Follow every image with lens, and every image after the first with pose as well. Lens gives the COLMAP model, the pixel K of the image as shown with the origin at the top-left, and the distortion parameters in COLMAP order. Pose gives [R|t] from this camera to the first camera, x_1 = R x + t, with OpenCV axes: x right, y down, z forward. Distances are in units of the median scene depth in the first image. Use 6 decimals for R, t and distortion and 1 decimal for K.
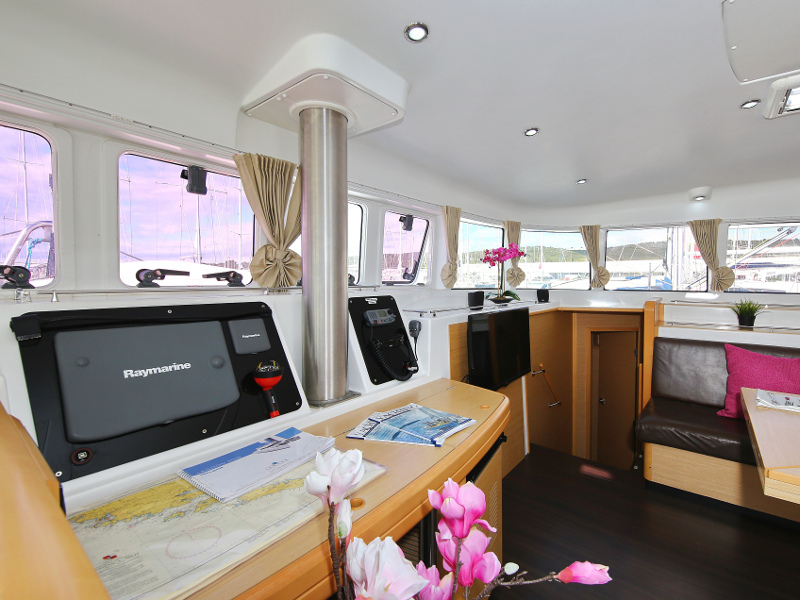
lens RADIAL K [[382.6, 0, 400.0], [0, 382.6, 300.0], [0, 0, 1]] dist [0.072992, -0.000195]
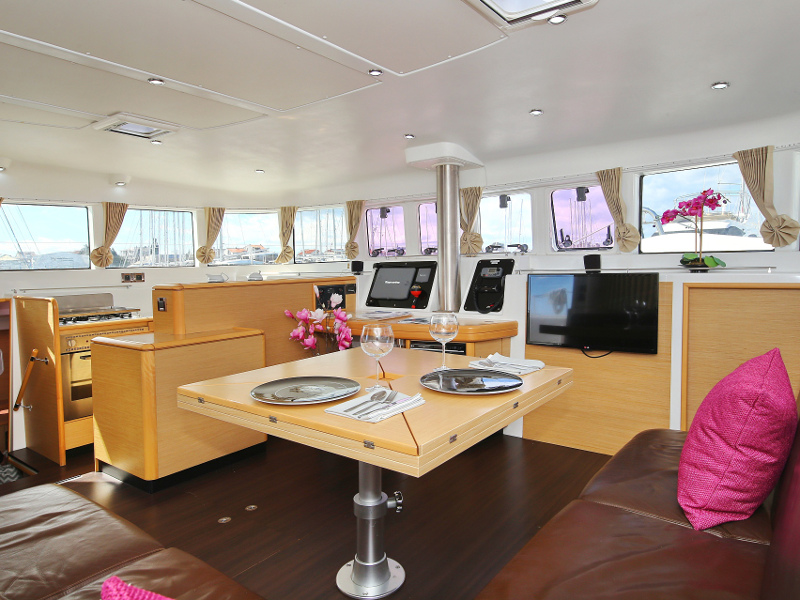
lens RADIAL K [[445.2, 0, 400.0], [0, 445.2, 300.0], [0, 0, 1]] dist [-0.000059, -0.000090]
pose [[0.114960, 0.095239, -0.988794, 2.624160], [-0.021974, 0.995394, 0.093320, -0.007199], [0.993127, 0.011000, 0.116523, 0.644010]]
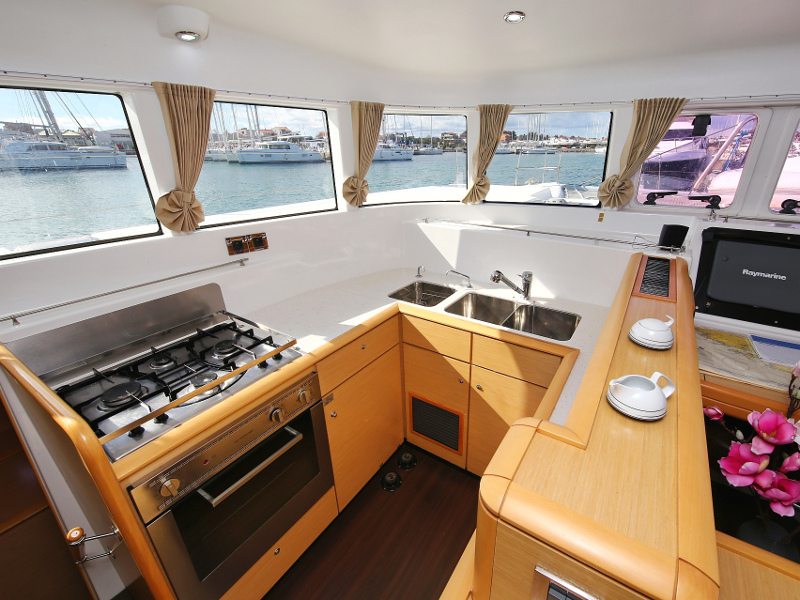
lens RADIAL K [[354.6, 0, 456.1], [0, 354.6, 300.1], [0, 0, 1]] dist [0.000753, -0.000559]
pose [[0.191430, 0.392224, -0.899730, 0.472052], [-0.046066, 0.919264, 0.390938, -0.228242], [0.980425, -0.033390, 0.194043, -0.493397]]
